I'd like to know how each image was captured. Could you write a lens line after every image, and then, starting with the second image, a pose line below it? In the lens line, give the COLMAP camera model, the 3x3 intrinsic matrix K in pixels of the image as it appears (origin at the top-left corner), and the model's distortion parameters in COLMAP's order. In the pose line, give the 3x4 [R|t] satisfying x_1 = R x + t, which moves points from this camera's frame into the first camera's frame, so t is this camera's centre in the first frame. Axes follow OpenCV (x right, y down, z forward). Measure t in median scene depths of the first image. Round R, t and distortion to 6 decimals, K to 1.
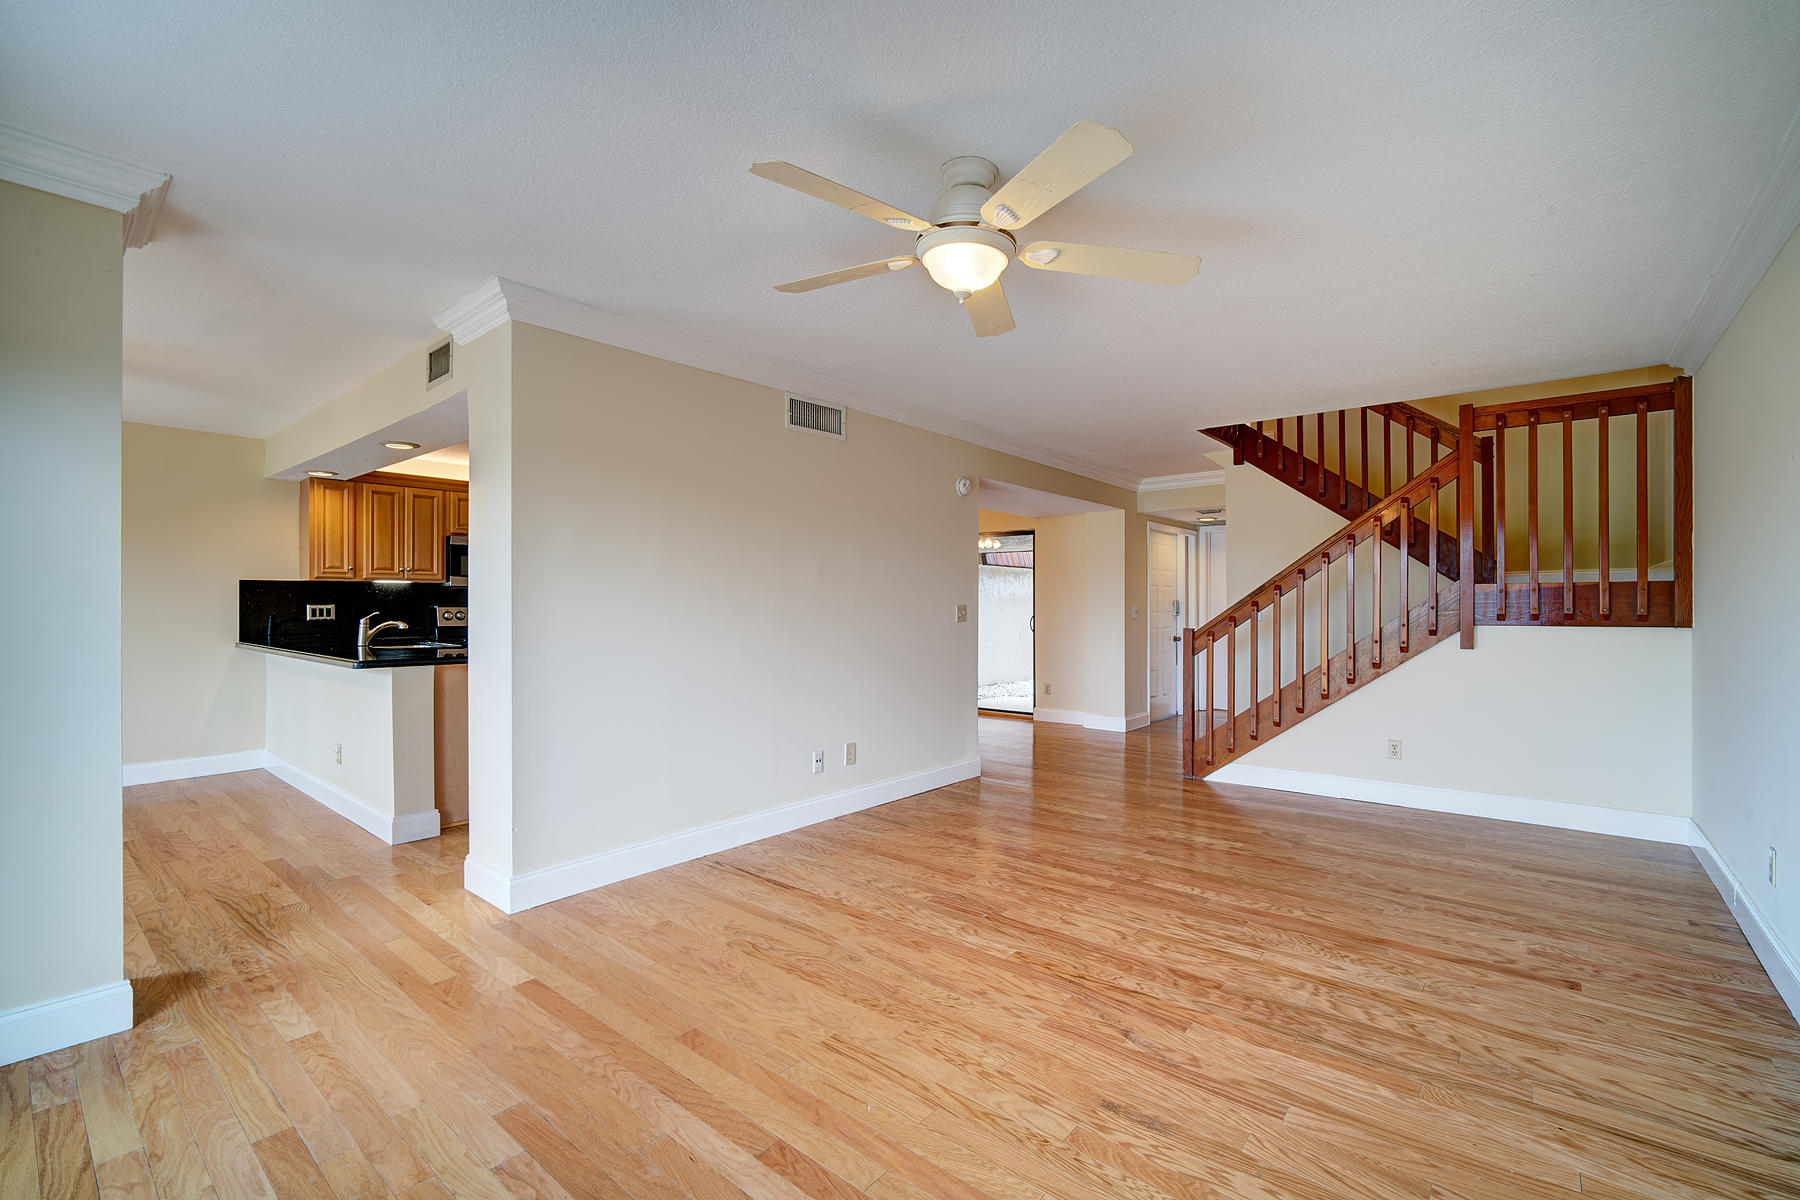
lens RADIAL K [[774.7, 0, 892.5], [0, 774.7, 605.8], [0, 0, 1]] dist [-0.024249, 0.006977]
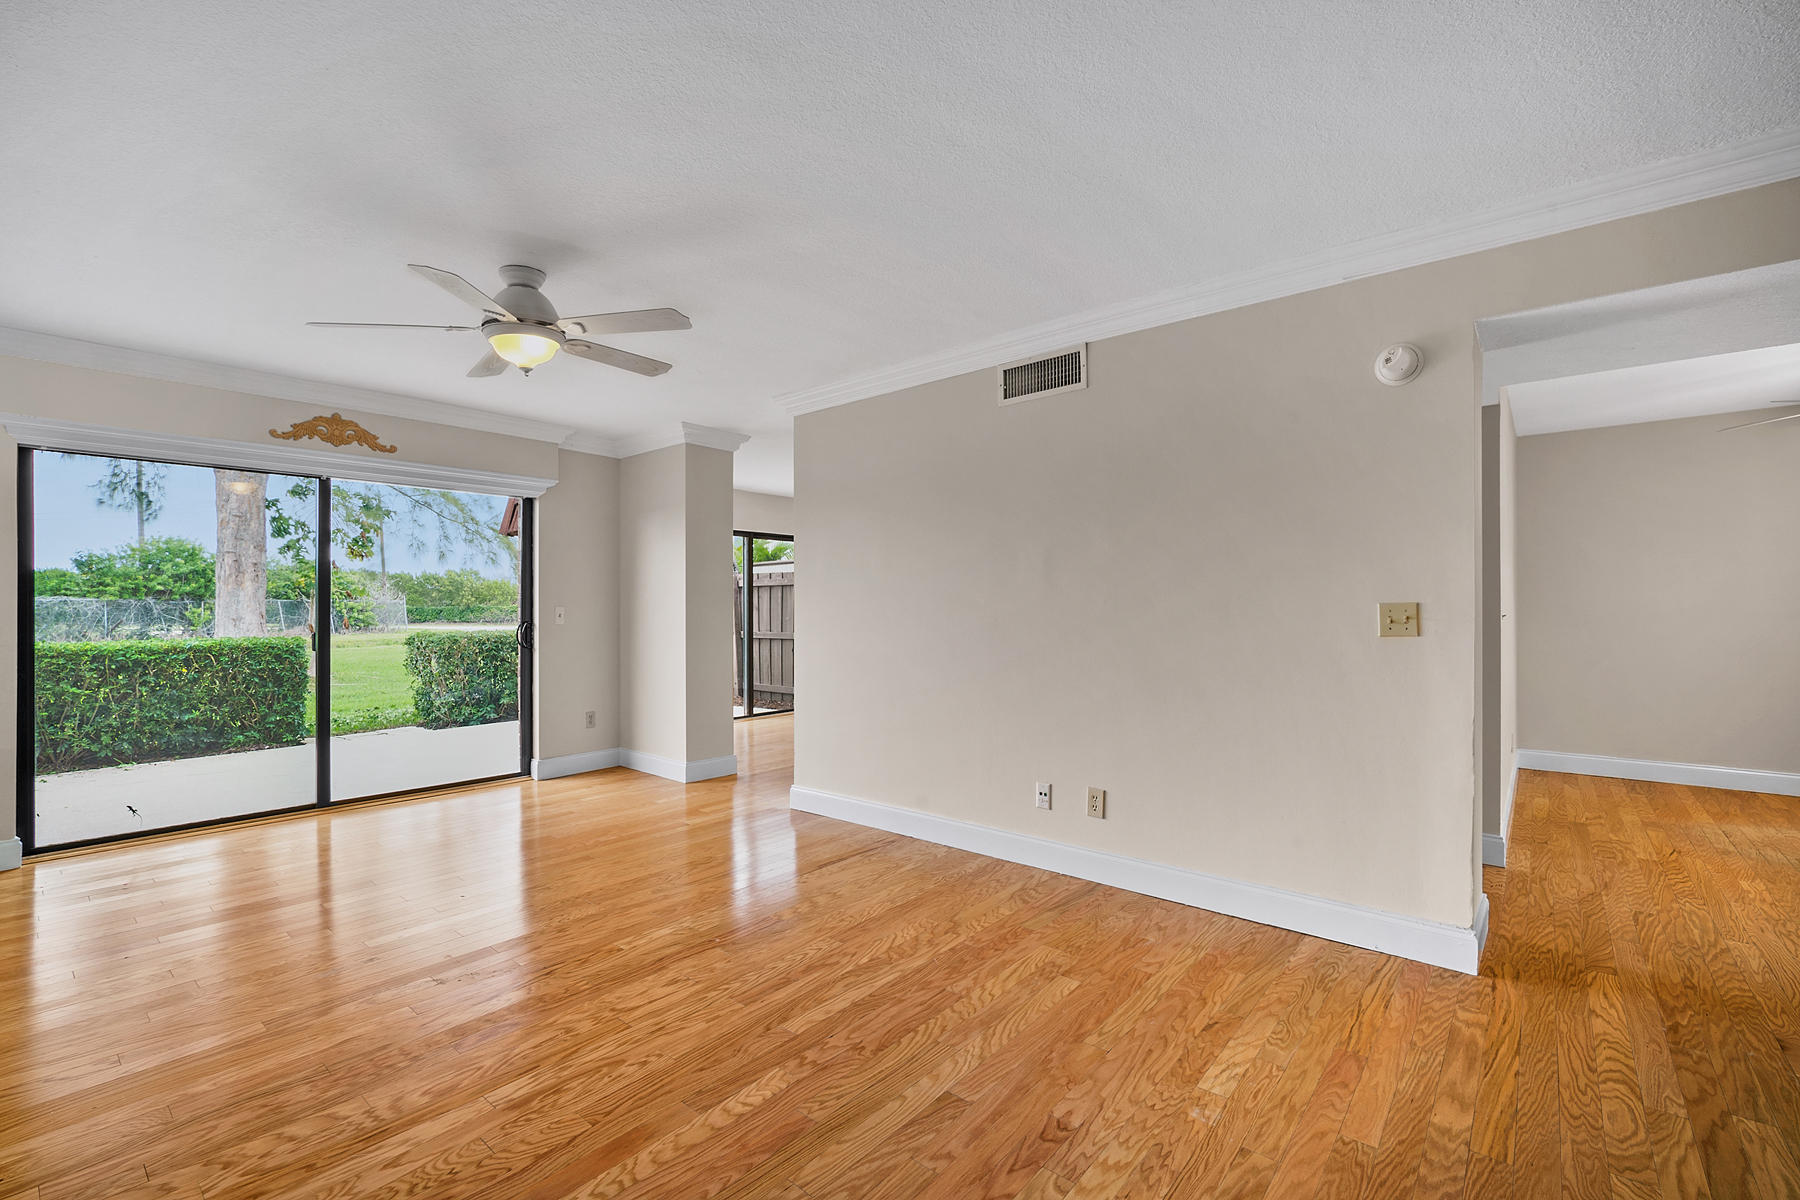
lens RADIAL K [[774.7, 0, 892.5], [0, 774.7, 605.8], [0, 0, 1]] dist [-0.024249, 0.006977]
pose [[-0.001774, -0.001616, -0.999997, 0.937797], [0.003107, 0.999994, -0.001621, 0.002079], [0.999994, -0.003110, -0.001769, 1.088799]]
